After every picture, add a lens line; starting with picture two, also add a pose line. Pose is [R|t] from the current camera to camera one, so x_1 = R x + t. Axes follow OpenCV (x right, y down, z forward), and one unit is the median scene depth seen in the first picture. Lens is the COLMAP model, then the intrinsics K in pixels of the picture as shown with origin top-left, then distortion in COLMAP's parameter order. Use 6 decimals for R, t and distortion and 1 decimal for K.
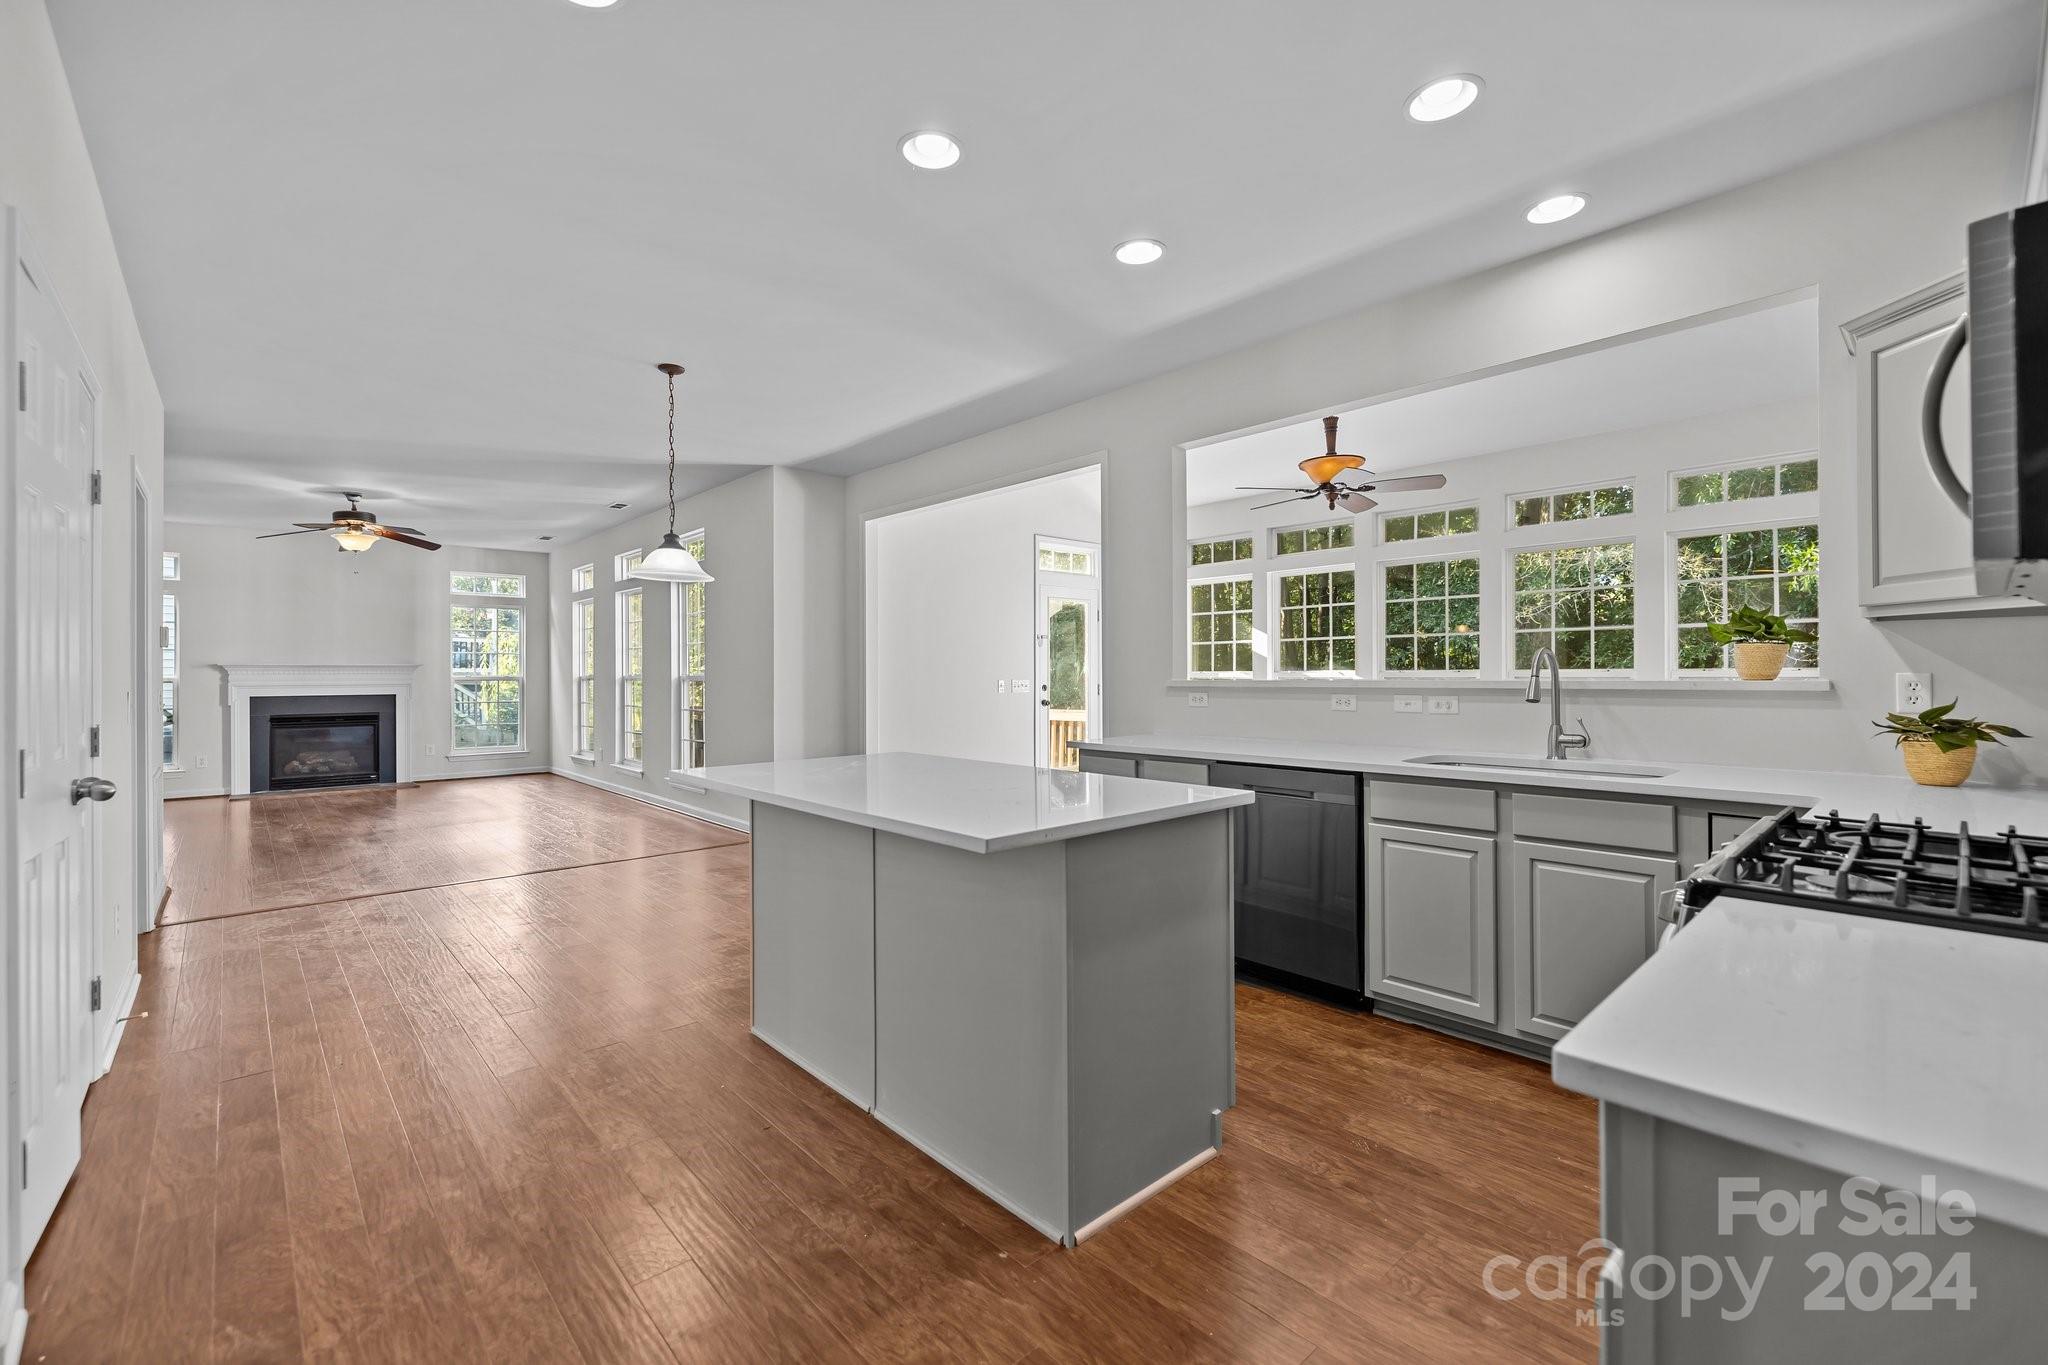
lens RADIAL K [[869.7, 0, 1012.0], [0, 869.7, 666.6], [0, 0, 1]] dist [0.003721, 0.000143]
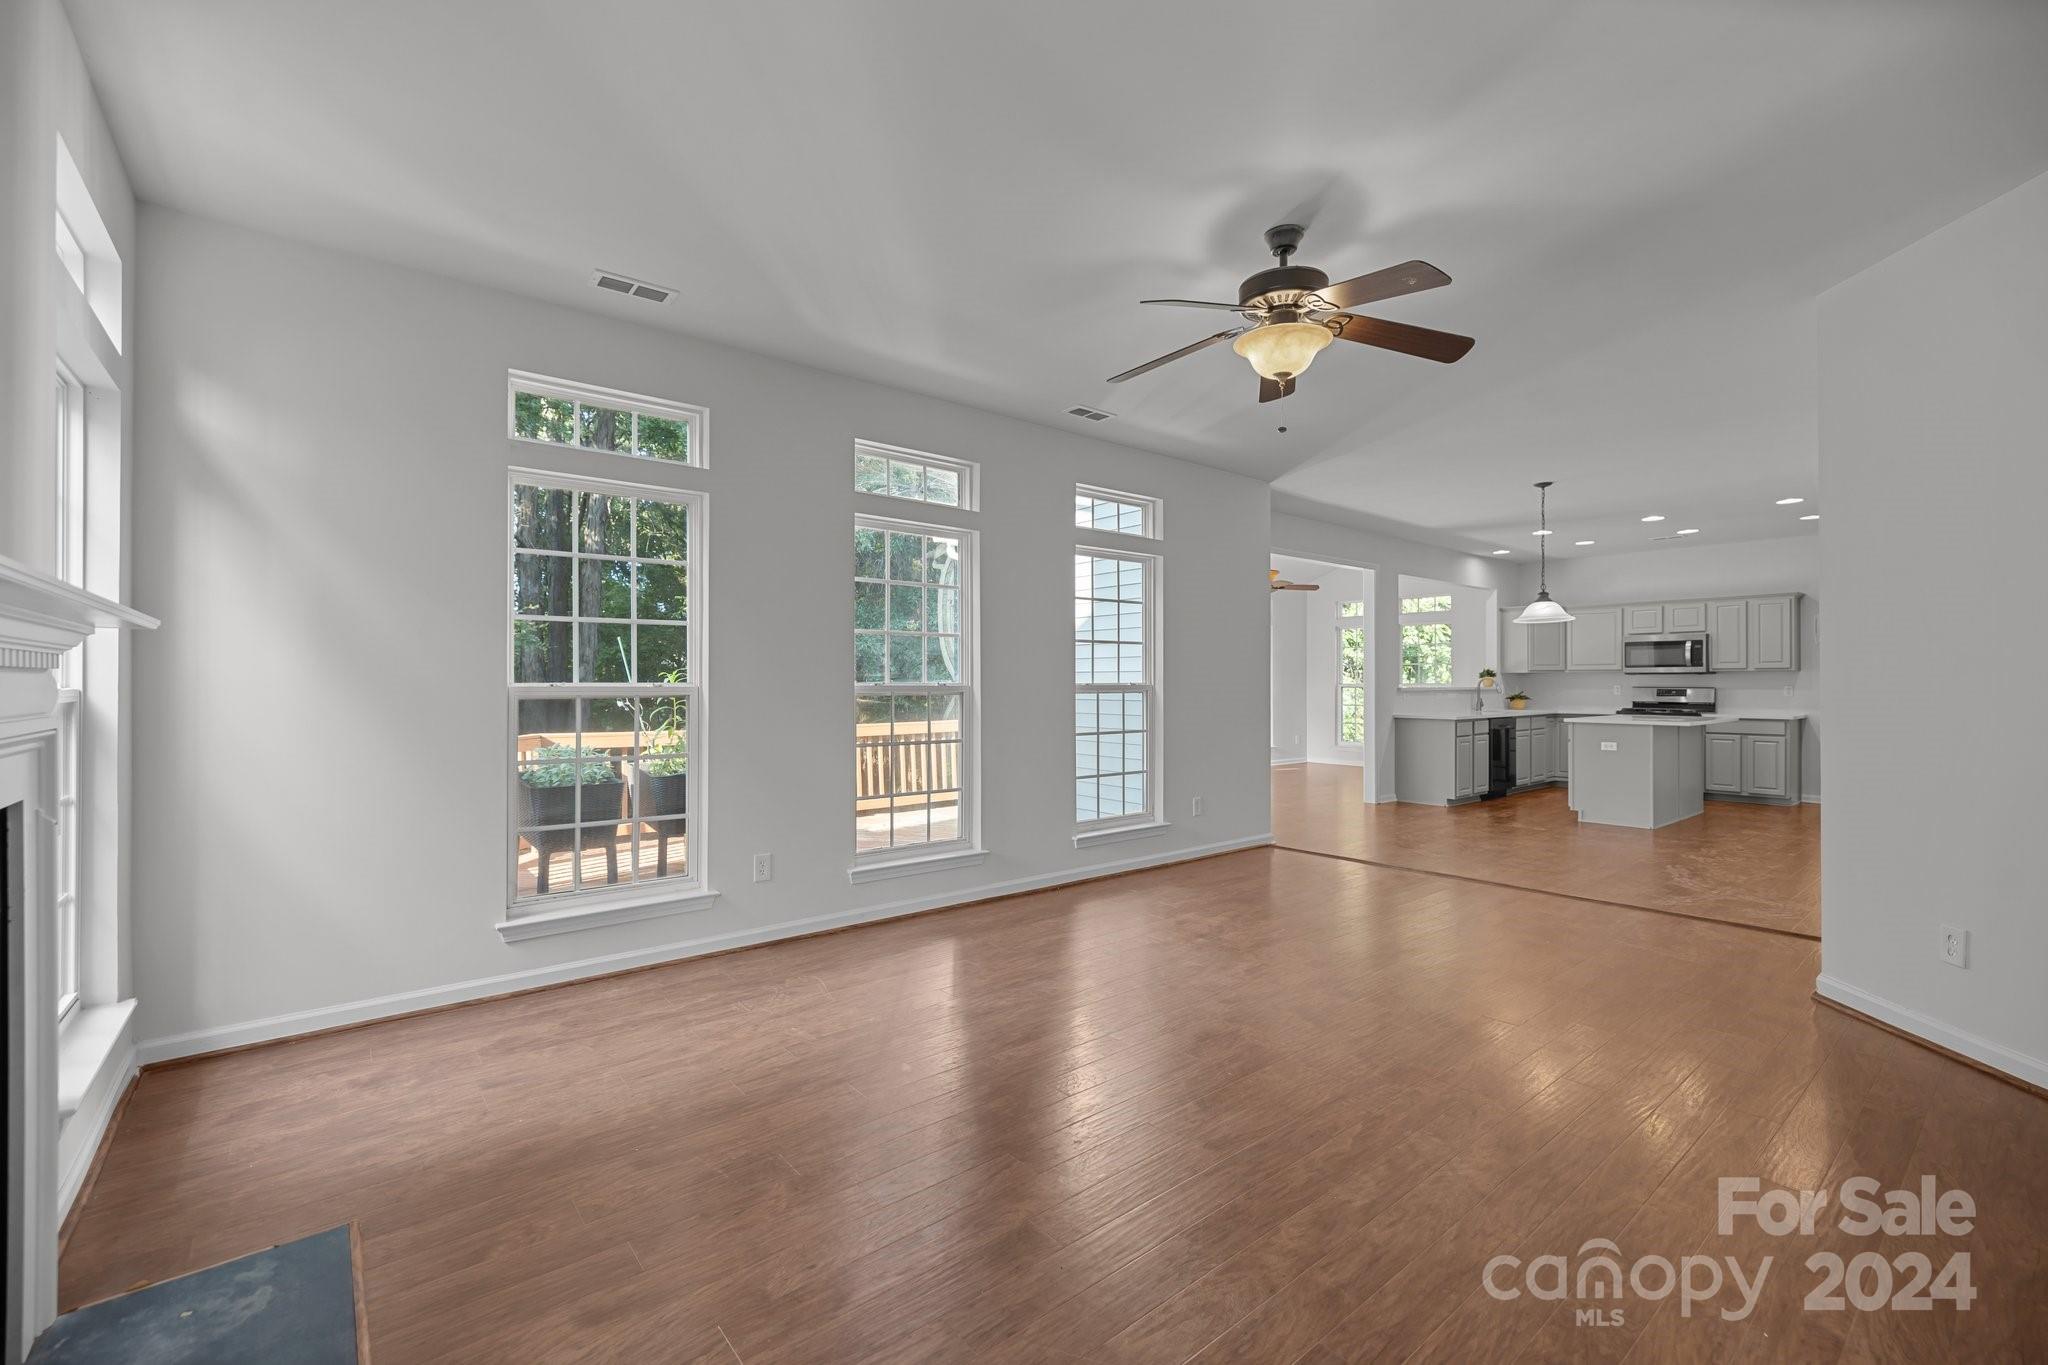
lens RADIAL K [[862.0, 0, 1014.1], [0, 862.0, 681.2], [0, 0, 1]] dist [0.002658, 0.000279]
pose [[0.043552, 0.006562, 0.999030, -2.684188], [-0.009425, 0.999937, -0.006158, 0.029588], [-0.999007, -0.009148, 0.043611, 2.575204]]
